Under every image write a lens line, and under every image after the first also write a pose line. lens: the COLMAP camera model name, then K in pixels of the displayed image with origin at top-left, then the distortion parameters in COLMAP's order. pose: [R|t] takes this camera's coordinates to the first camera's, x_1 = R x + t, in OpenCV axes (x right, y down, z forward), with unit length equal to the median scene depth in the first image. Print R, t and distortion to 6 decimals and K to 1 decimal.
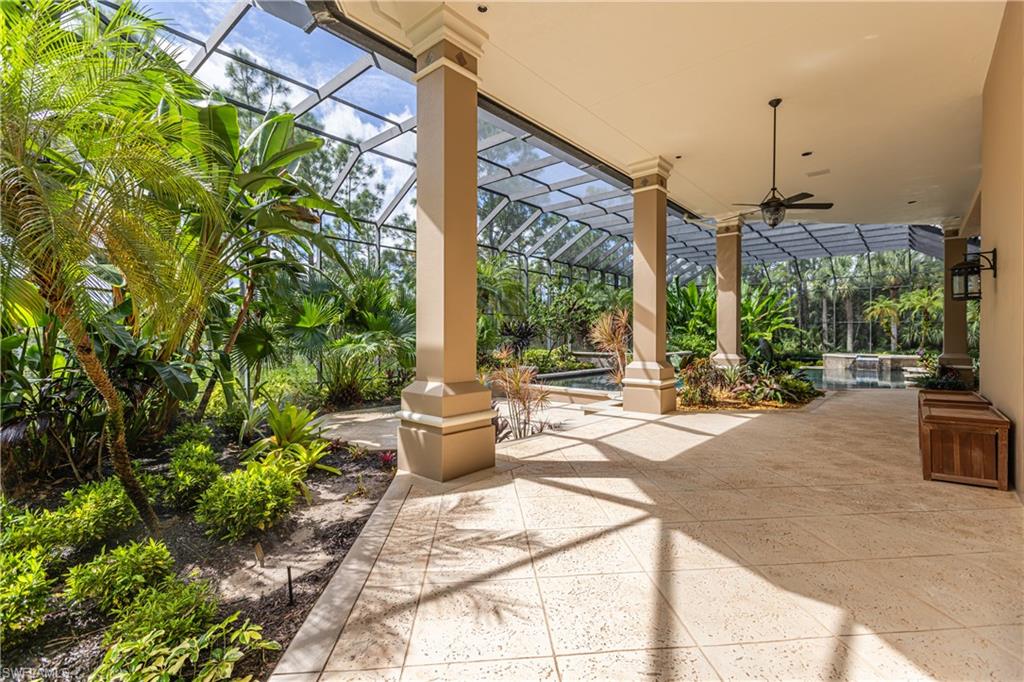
lens RADIAL K [[460.6, 0, 512.4], [0, 460.6, 340.4], [0, 0, 1]] dist [-0.011499, -0.000690]
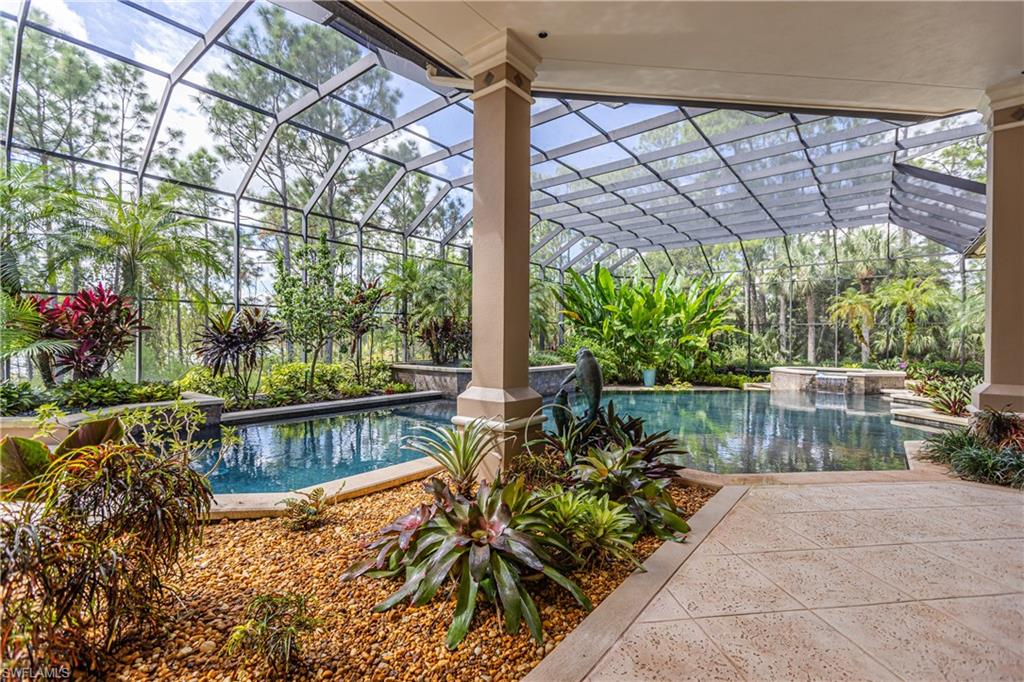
lens RADIAL K [[460.6, 0, 516.0], [0, 460.6, 342.8], [0, 0, 1]] dist [-0.011499, -0.000690]
pose [[0.998603, 0.006982, 0.052373, 0.204907], [-0.006868, 0.999974, -0.002350, -0.003752], [-0.052388, 0.001987, 0.998625, 0.259696]]
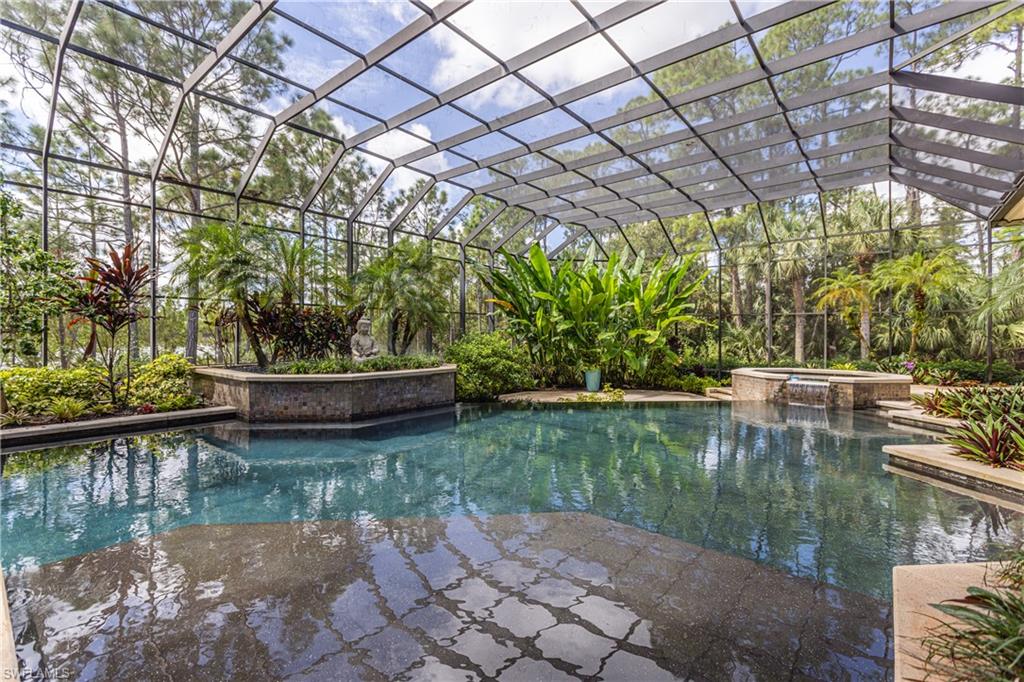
lens RADIAL K [[460.6, 0, 506.3], [0, 460.6, 339.1], [0, 0, 1]] dist [-0.011499, -0.000690]
pose [[0.999688, 0.002592, 0.024850, 0.328453], [-0.002565, 0.999996, -0.001150, -0.004220], [-0.024853, 0.001086, 0.999691, 0.384683]]
